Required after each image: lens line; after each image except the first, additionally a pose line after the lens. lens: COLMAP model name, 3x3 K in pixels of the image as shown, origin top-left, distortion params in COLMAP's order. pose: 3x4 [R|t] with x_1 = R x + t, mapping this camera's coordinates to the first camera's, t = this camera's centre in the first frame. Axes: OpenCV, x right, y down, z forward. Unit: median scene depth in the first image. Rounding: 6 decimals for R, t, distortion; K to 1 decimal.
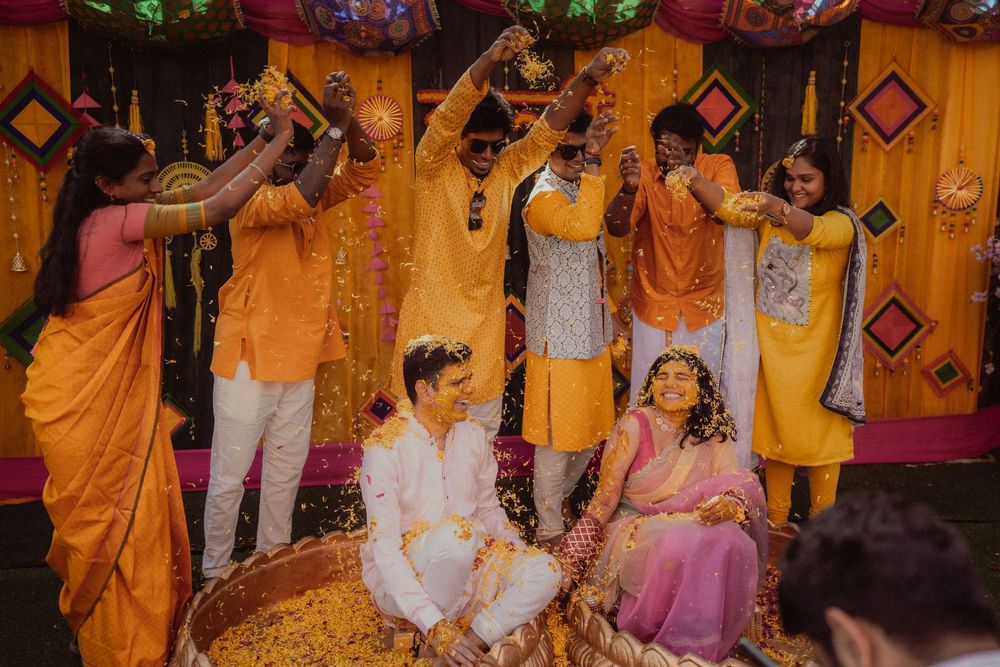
lens RADIAL K [[948.4, 0, 500.0], [0, 948.4, 333.5], [0, 0, 1]] dist [0.235660, -0.234941]
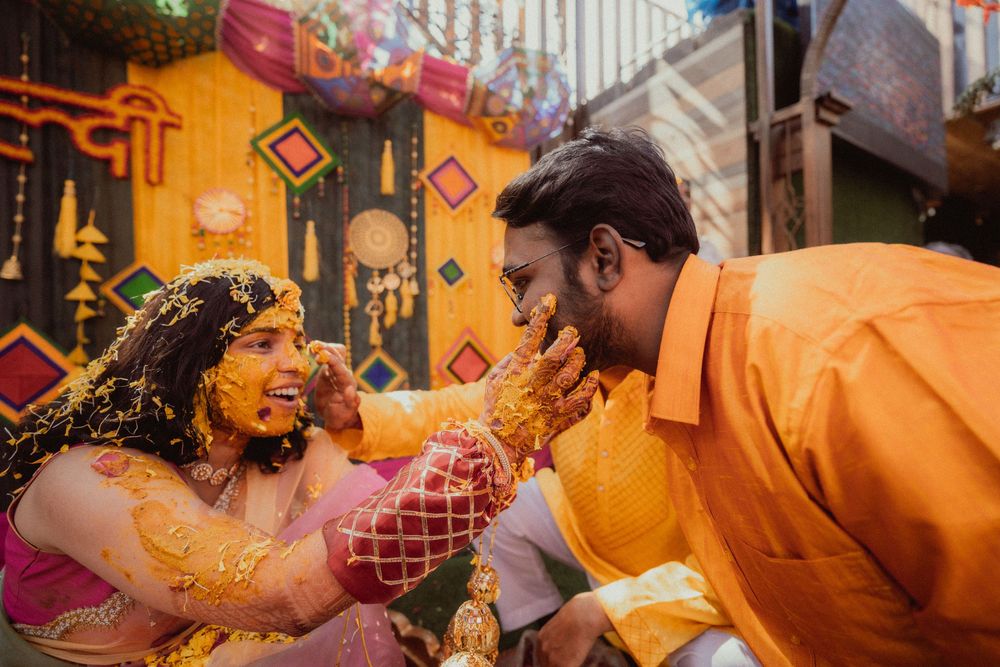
lens RADIAL K [[480.0, 0, 500.0], [0, 480.0, 333.5], [0, 0, 1]] dist [-0.002333, 0.009444]
pose [[0.914800, 0.015580, 0.403606, 0.218743], [0.076363, 0.974563, -0.210703, 0.084037], [-0.396622, 0.223572, 0.890341, 0.503065]]
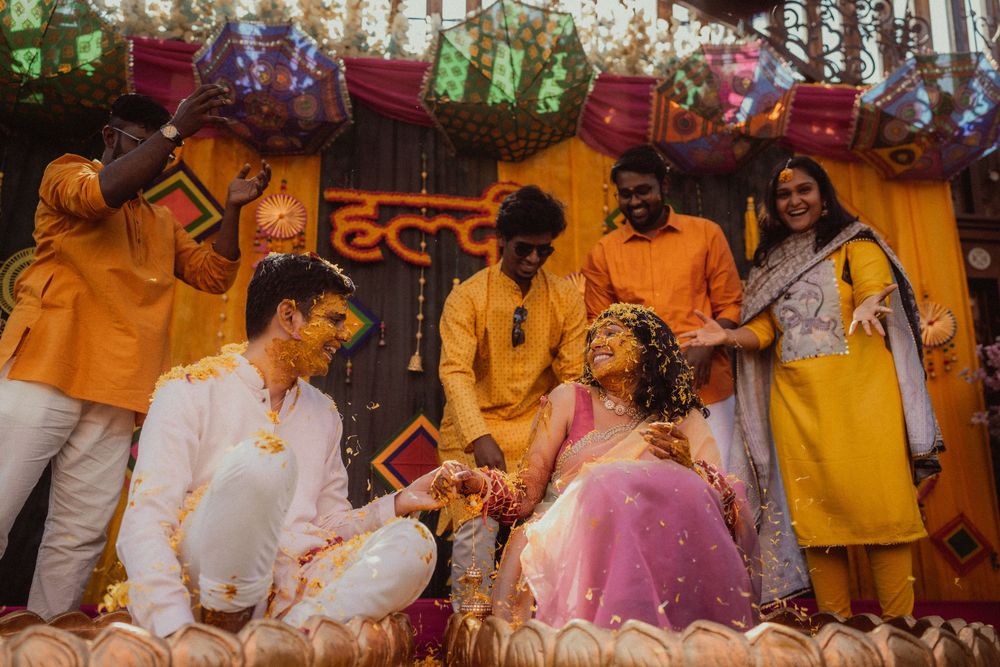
lens RADIAL K [[949.1, 0, 500.0], [0, 949.1, 333.5], [0, 0, 1]] dist [0.237981, -0.246178]
pose [[0.999298, 0.024280, 0.028542, 0.056155], [-0.009293, 0.898472, -0.438932, 0.264683], [-0.036301, 0.438359, 0.898067, 0.235588]]
